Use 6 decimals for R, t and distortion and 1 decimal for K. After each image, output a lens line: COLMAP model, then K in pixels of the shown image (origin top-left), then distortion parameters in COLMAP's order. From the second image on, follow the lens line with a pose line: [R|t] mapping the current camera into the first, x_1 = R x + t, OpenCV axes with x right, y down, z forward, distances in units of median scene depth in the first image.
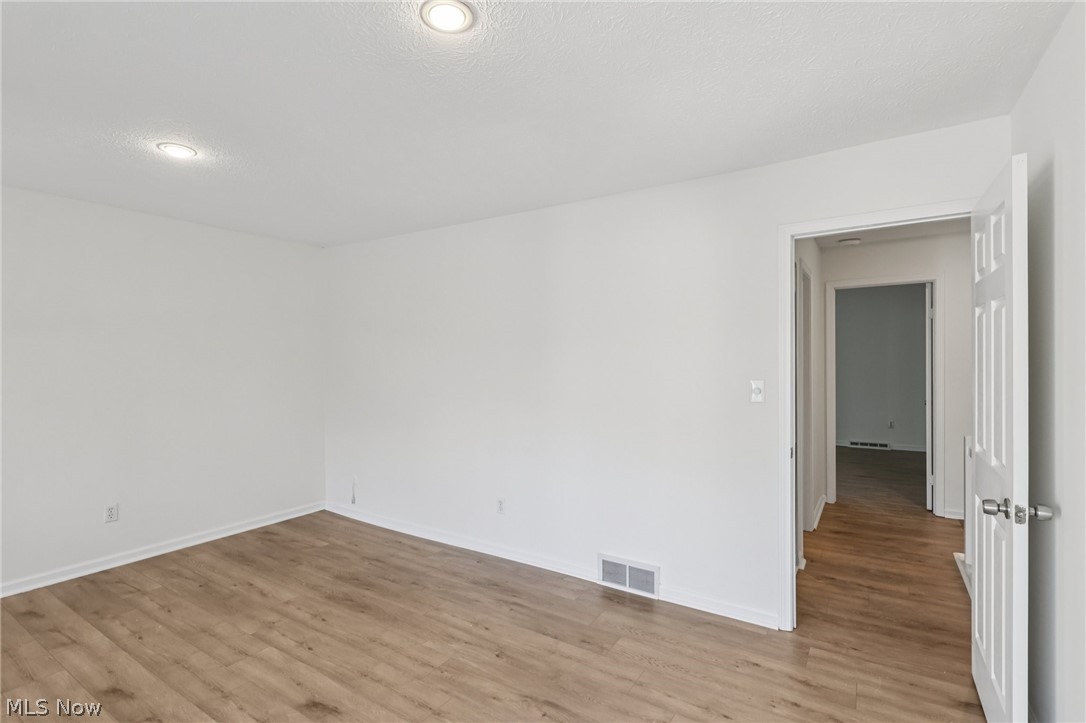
lens RADIAL K [[505.6, 0, 536.4], [0, 505.6, 361.7], [0, 0, 1]] dist [-0.003286, 0.001164]
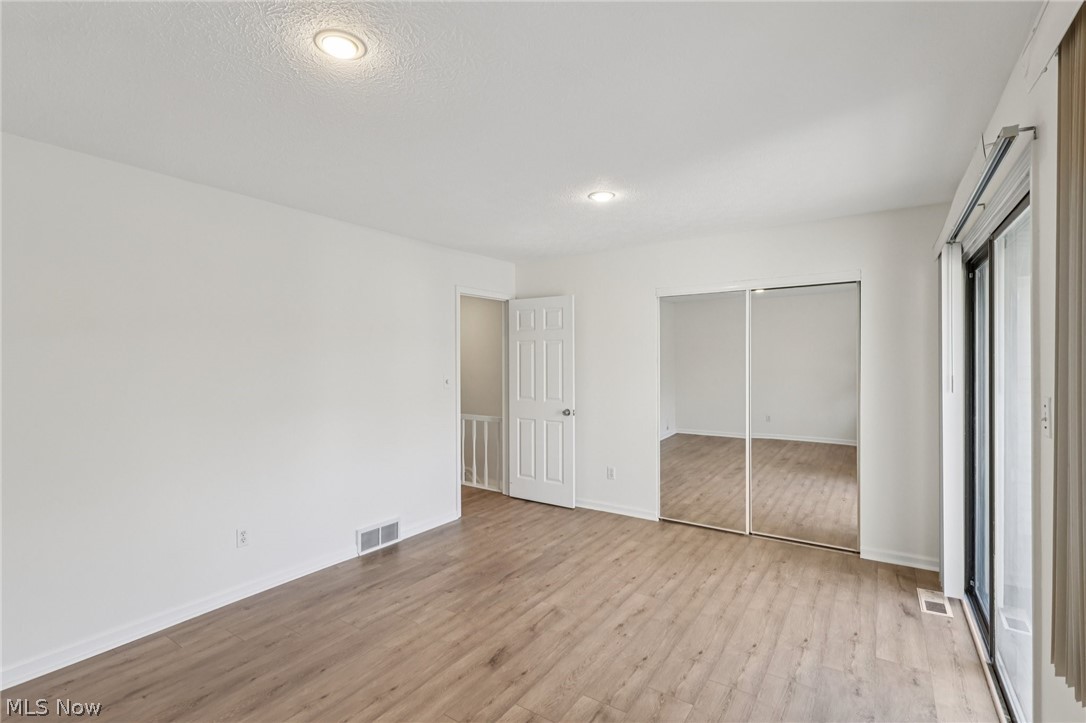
lens RADIAL K [[505.6, 0, 543.1], [0, 505.6, 356.9], [0, 0, 1]] dist [-0.003286, 0.001164]
pose [[0.016900, 0.012790, 0.999775, -1.233715], [0.009033, 0.999875, -0.012944, 0.003066], [-0.999816, 0.009250, 0.016782, 0.666016]]
